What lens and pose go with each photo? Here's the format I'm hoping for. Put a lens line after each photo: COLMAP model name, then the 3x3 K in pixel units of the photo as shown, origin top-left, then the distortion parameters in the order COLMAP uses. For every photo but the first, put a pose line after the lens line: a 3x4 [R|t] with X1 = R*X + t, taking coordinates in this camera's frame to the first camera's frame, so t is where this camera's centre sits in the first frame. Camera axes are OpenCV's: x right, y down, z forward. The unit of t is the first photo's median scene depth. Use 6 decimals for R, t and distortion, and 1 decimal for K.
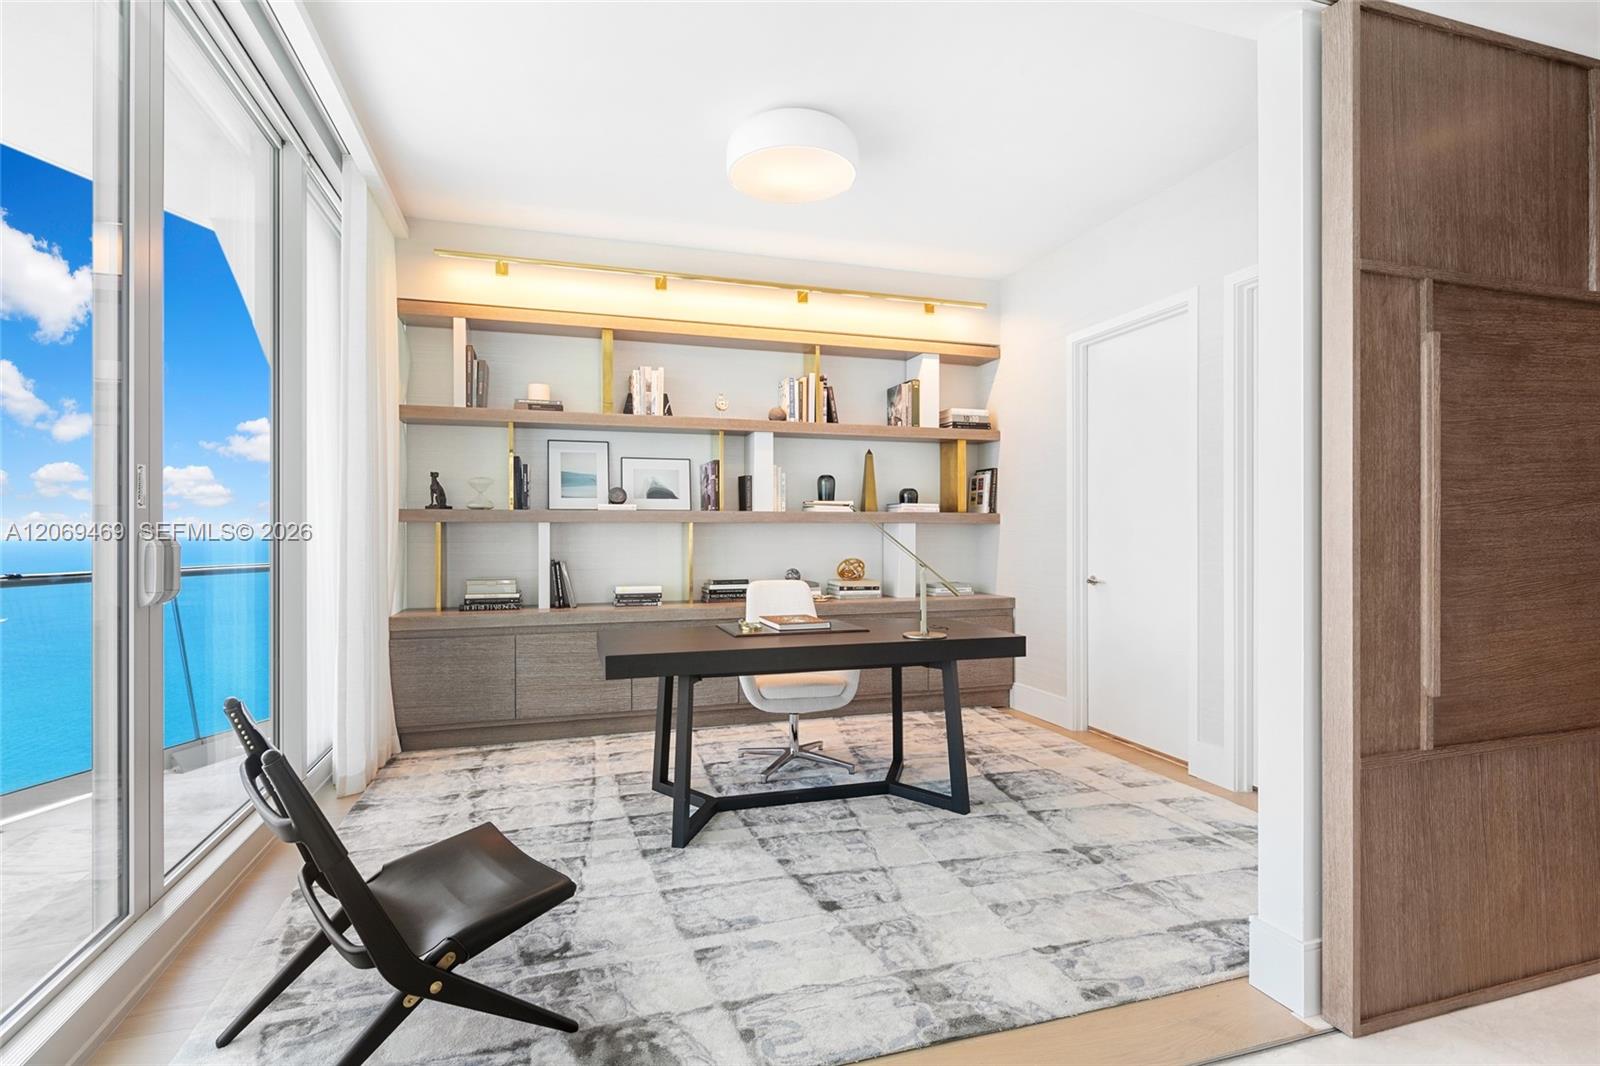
lens RADIAL K [[784.7, 0, 800.0], [0, 784.7, 533.0], [0, 0, 1]] dist [-0.002970, -0.000774]
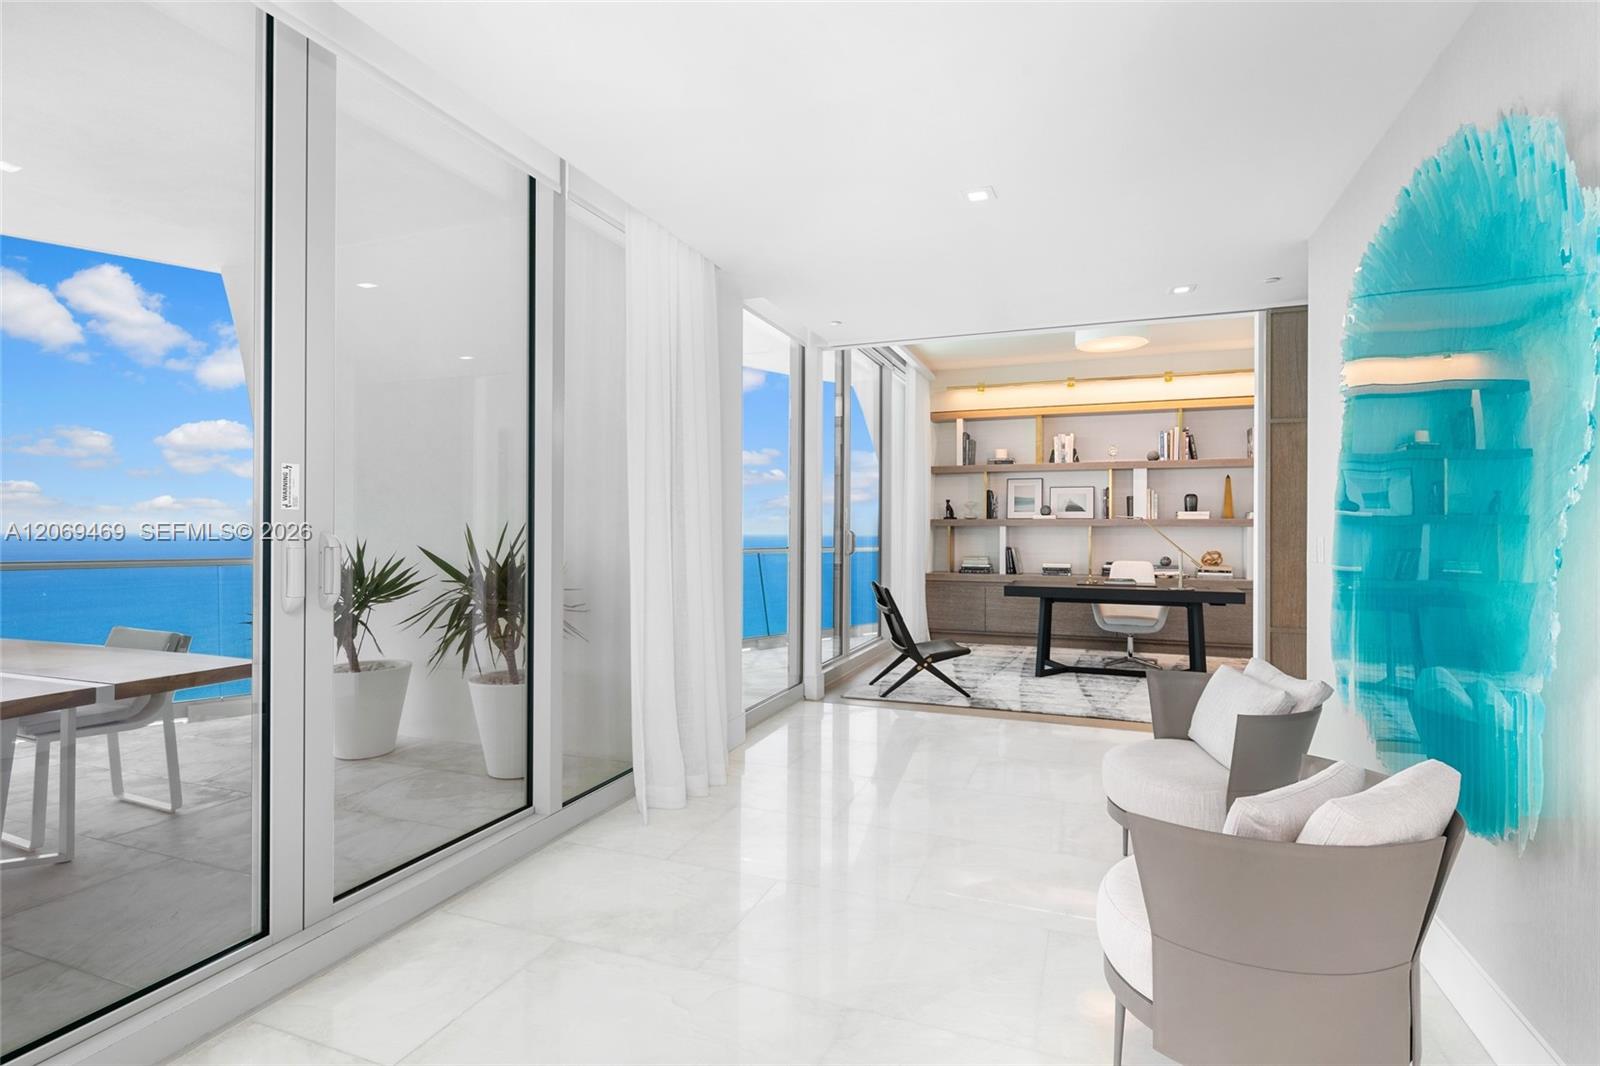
lens RADIAL K [[784.7, 0, 800.0], [0, 784.7, 533.0], [0, 0, 1]] dist [-0.002970, -0.000774]
pose [[0.785843, 0.005790, -0.618399, 0.406680], [-0.006082, 0.999980, 0.001634, 0.002111], [0.618396, 0.002477, 0.785863, -0.678356]]
